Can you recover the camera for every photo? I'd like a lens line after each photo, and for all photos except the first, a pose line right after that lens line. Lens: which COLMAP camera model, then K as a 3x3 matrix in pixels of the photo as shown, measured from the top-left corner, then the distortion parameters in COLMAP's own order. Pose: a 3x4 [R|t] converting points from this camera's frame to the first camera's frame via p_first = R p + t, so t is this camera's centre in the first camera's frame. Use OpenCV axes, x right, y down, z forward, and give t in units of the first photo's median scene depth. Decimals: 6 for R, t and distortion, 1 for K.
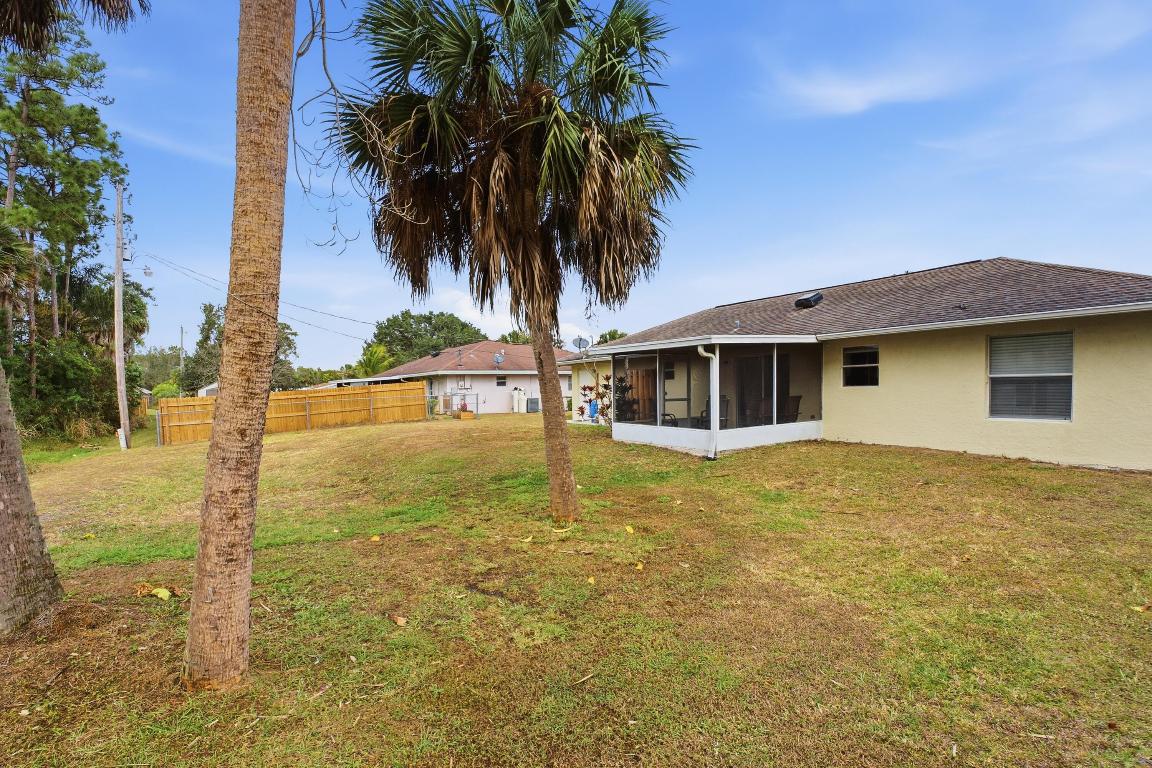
lens RADIAL K [[512.6, 0, 577.9], [0, 512.6, 389.4], [0, 0, 1]] dist [0.000257, 0.000029]
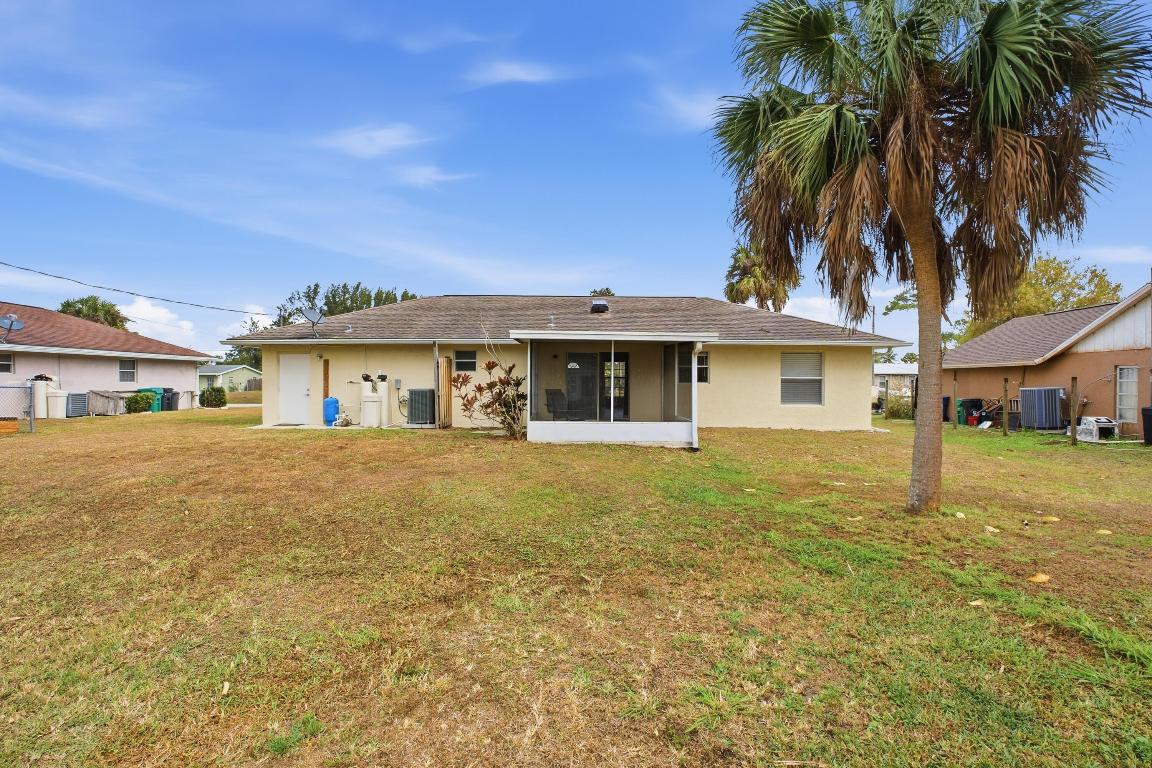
lens RADIAL K [[512.6, 0, 575.4], [0, 512.6, 381.9], [0, 0, 1]] dist [0.000257, 0.000029]
pose [[0.593967, 0.008076, 0.804449, -0.695917], [-0.010452, 0.999943, -0.002321, -0.003178], [-0.804421, -0.007030, 0.594018, 0.496927]]
